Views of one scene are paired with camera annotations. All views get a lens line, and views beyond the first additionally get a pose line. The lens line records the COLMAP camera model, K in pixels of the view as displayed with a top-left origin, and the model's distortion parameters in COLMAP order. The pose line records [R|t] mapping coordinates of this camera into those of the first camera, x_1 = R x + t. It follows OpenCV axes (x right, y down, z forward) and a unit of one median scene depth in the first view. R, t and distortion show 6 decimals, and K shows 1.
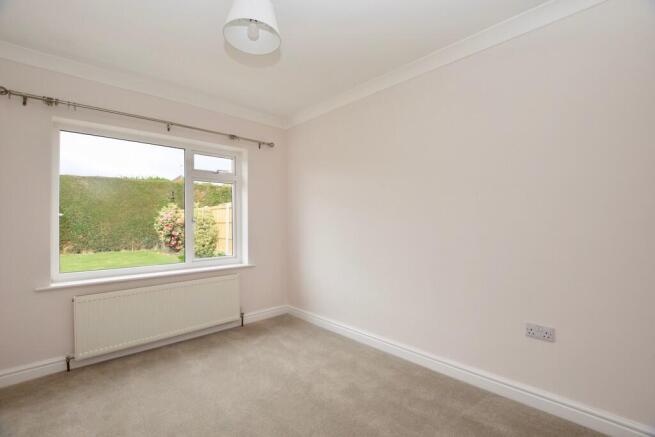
lens RADIAL K [[286.6, 0, 329.8], [0, 286.6, 218.4], [0, 0, 1]] dist [-0.025197, -0.000097]
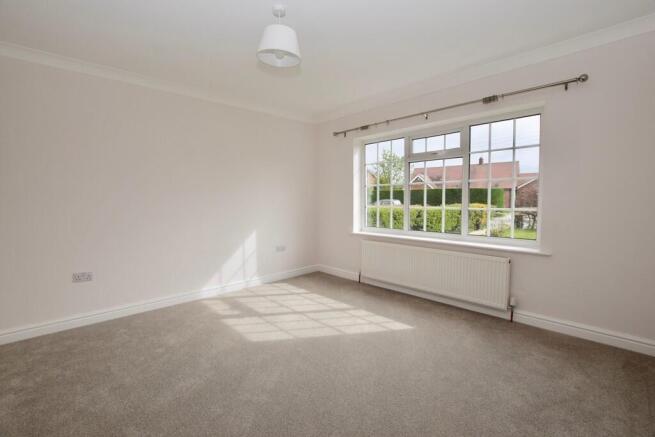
lens RADIAL K [[286.6, 0, 329.8], [0, 286.6, 218.4], [0, 0, 1]] dist [-0.025197, -0.000097]
pose [[0.034839, 0.071363, -0.996842, 0.695454], [0.018622, 0.997228, 0.072042, 0.006995], [0.999219, -0.021073, 0.033413, 0.630206]]
